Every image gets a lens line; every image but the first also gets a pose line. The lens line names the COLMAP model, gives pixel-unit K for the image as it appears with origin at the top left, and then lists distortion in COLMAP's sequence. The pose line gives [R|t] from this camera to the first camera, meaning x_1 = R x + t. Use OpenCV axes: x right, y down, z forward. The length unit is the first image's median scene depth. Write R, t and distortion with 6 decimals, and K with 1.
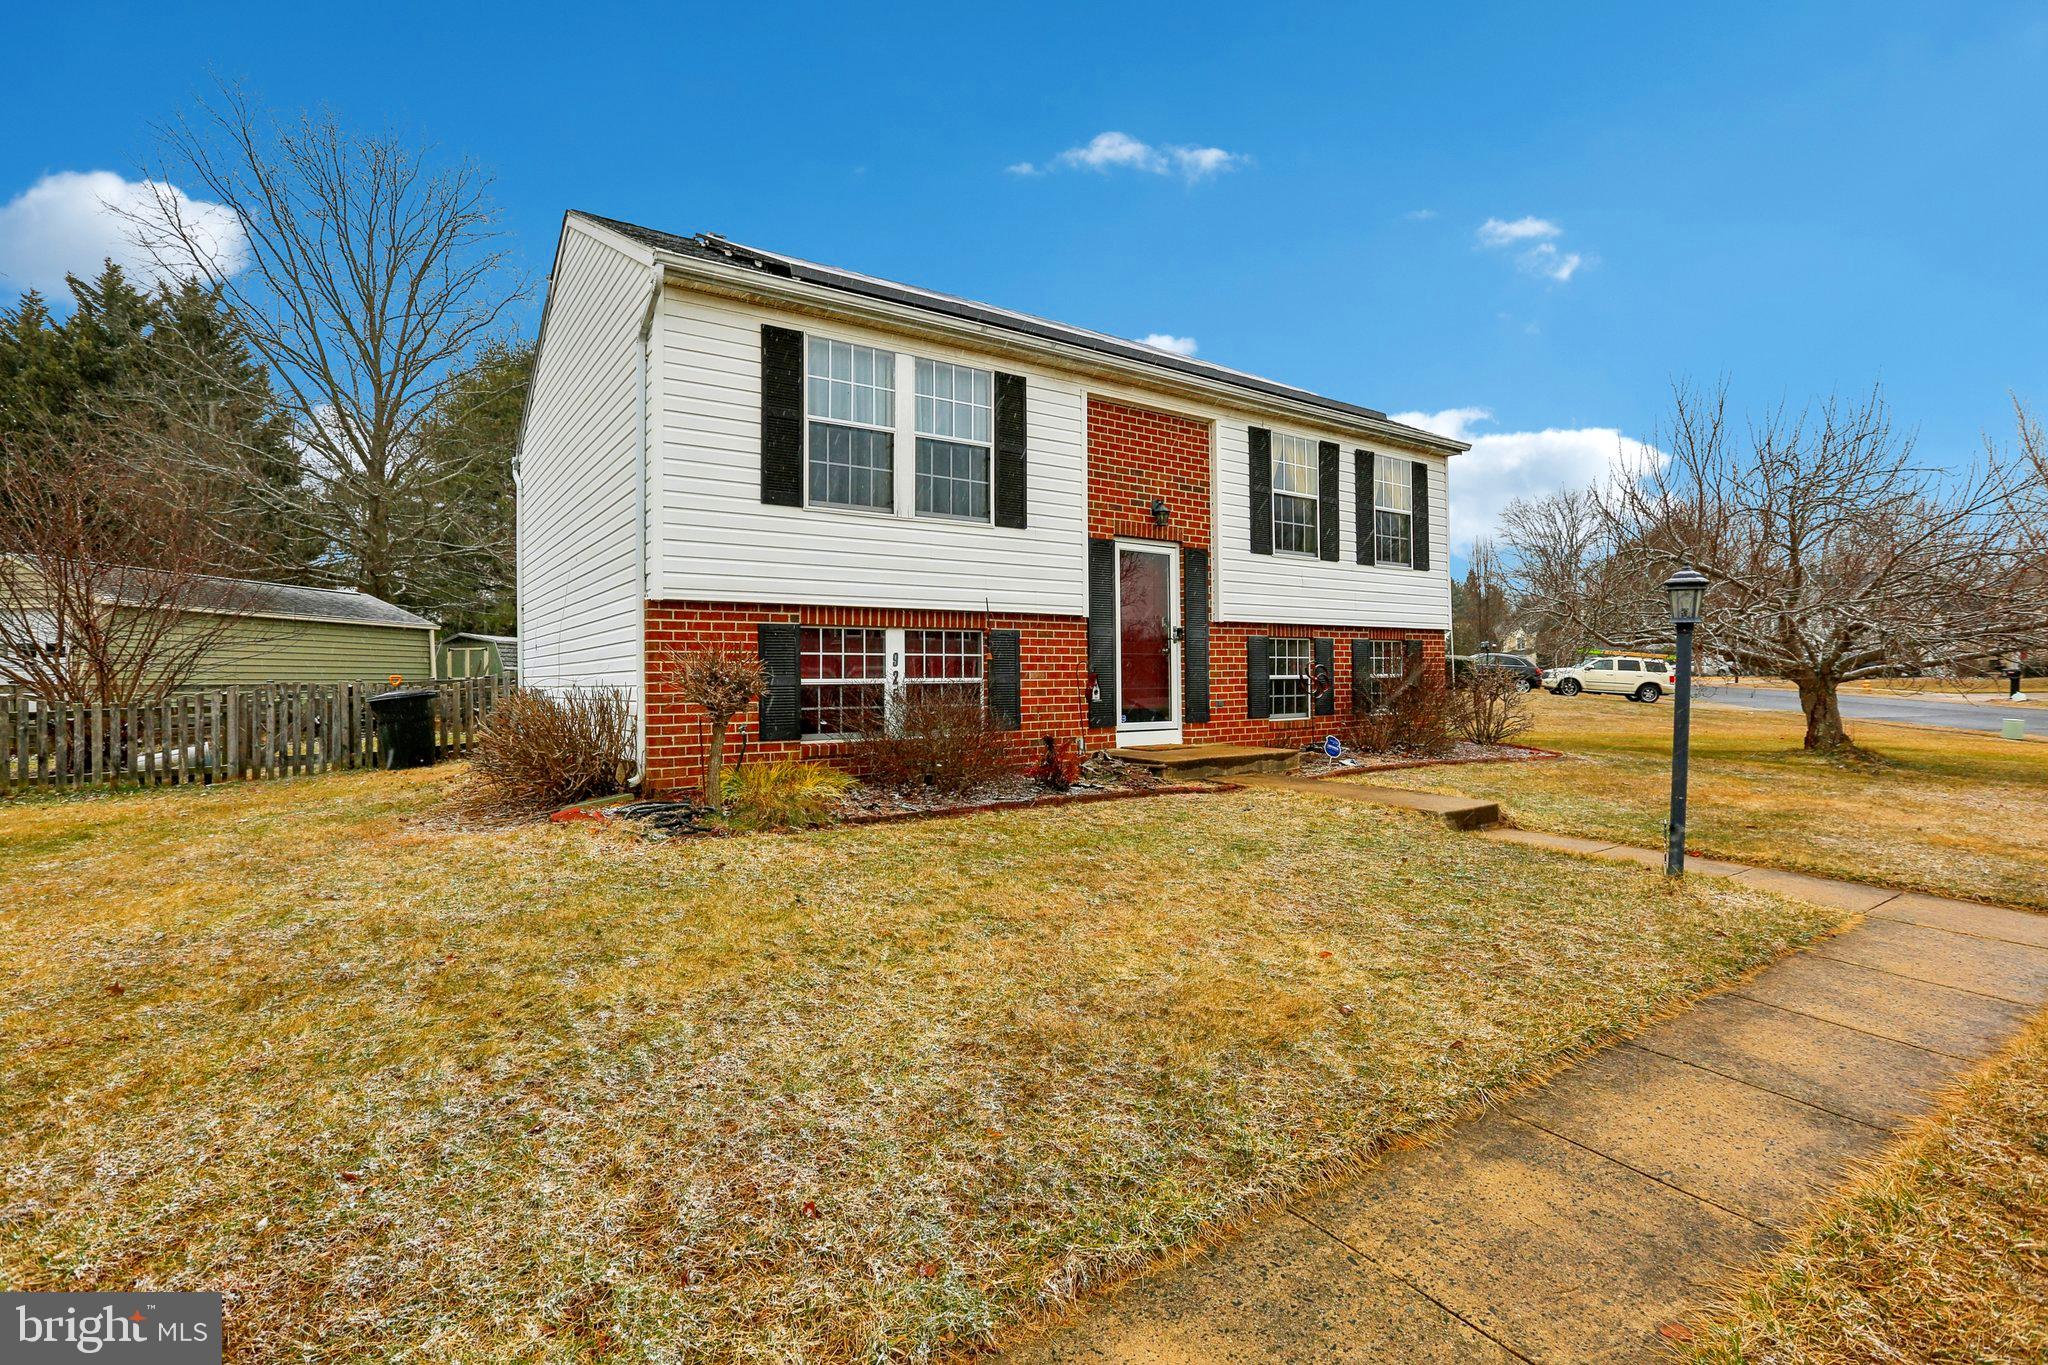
lens RADIAL K [[965.2, 0, 1016.3], [0, 965.2, 667.9], [0, 0, 1]] dist [-0.027575, 0.000628]
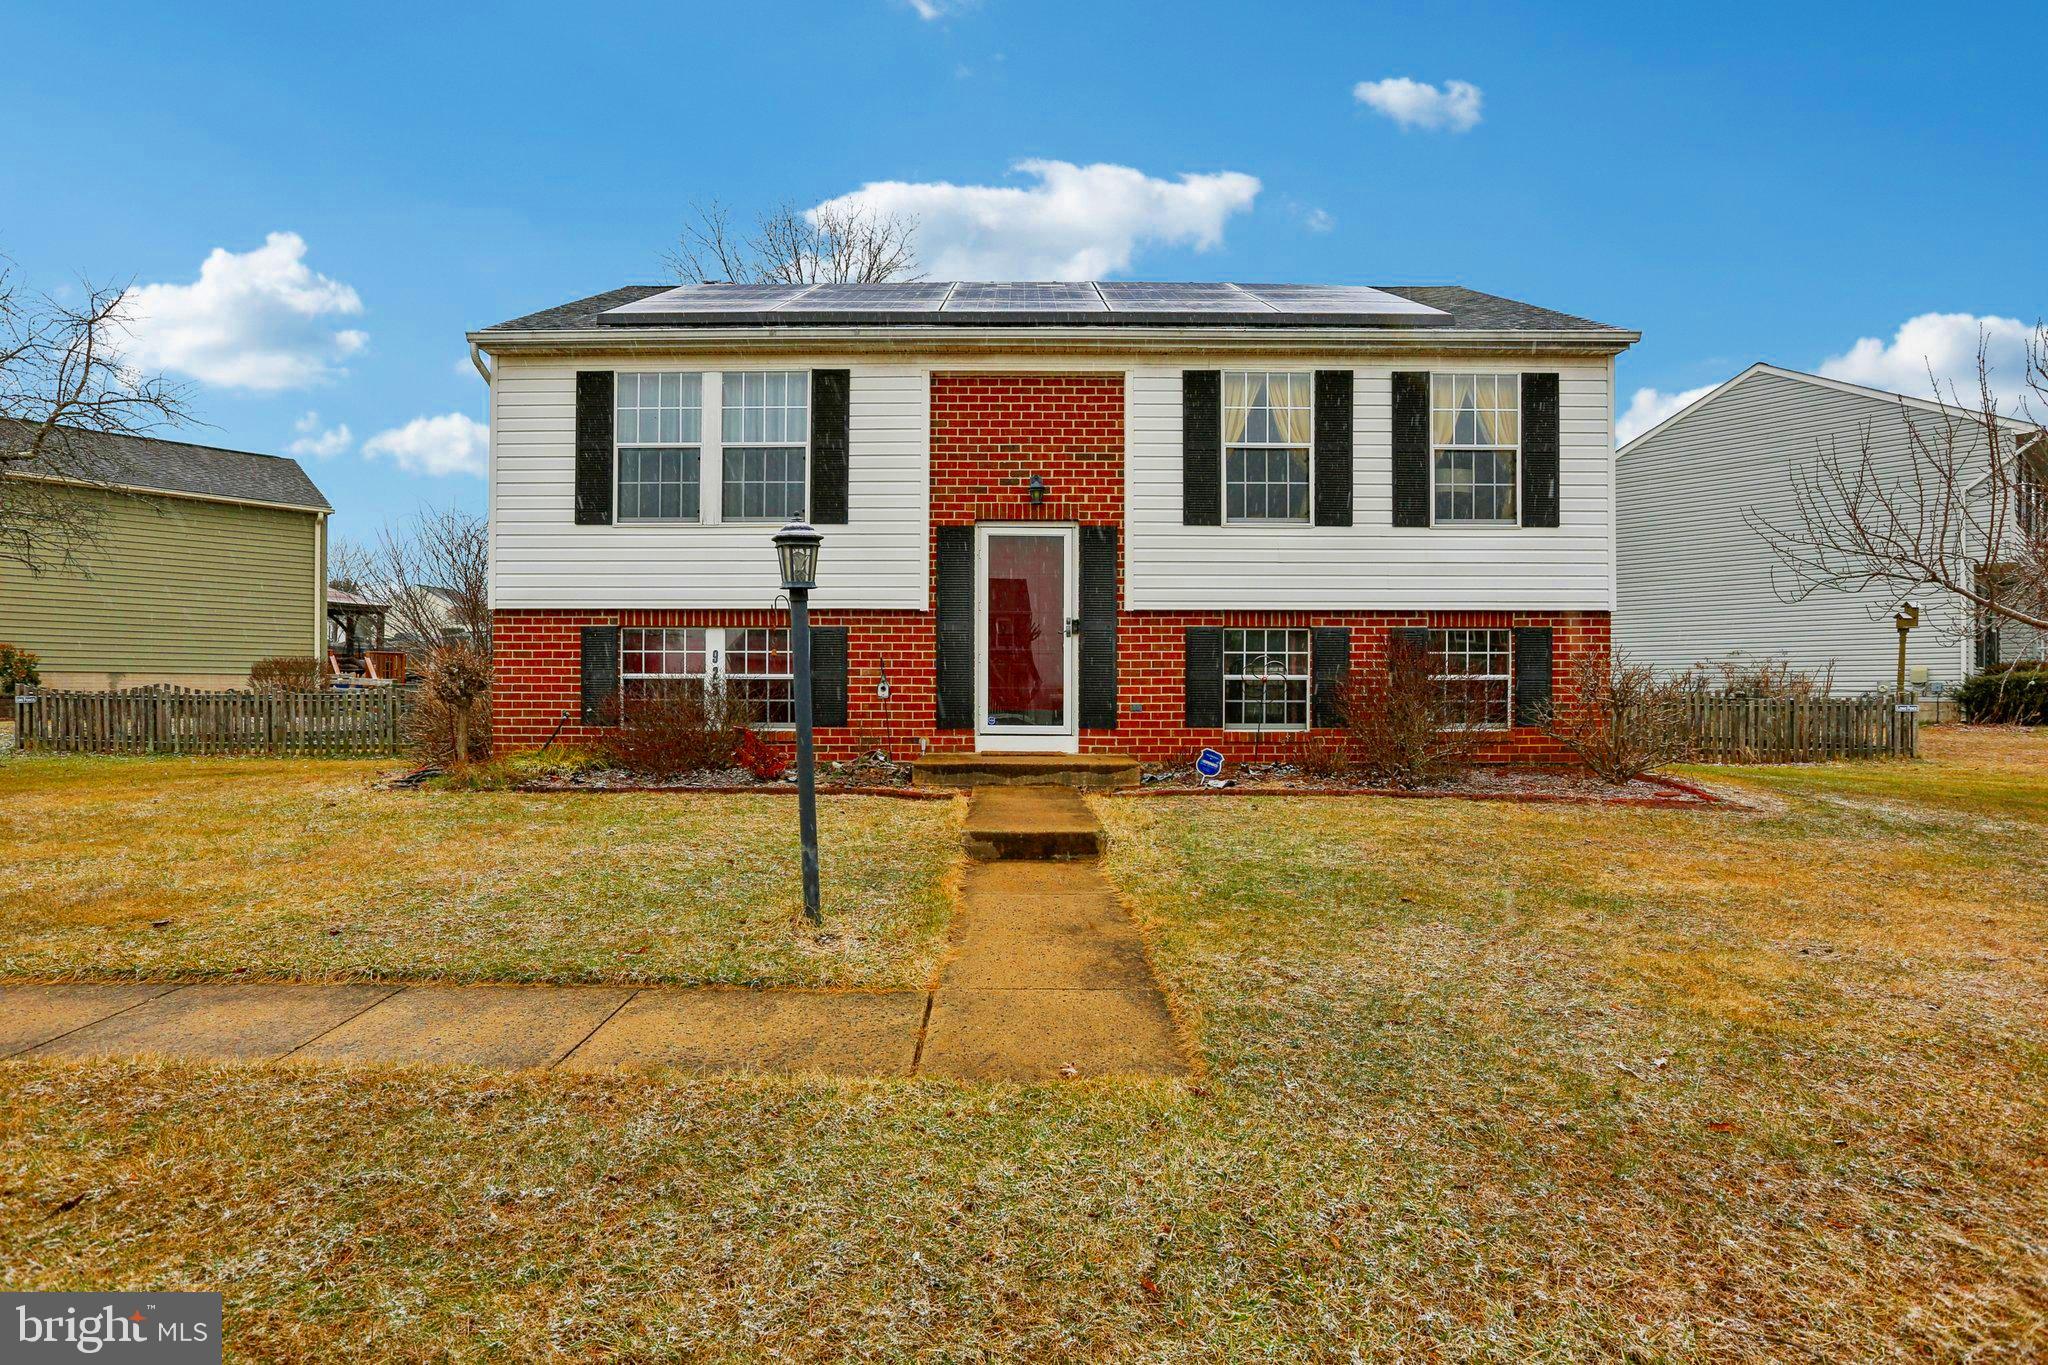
lens RADIAL K [[1080.3, 0, 1022.2], [0, 1080.3, 686.4], [0, 0, 1]] dist [-0.024852, 0.000476]
pose [[0.815190, 0.017201, -0.578938, 0.734650], [-0.002877, 0.999667, 0.025649, -0.006058], [0.579186, -0.019243, 0.814968, 0.184342]]
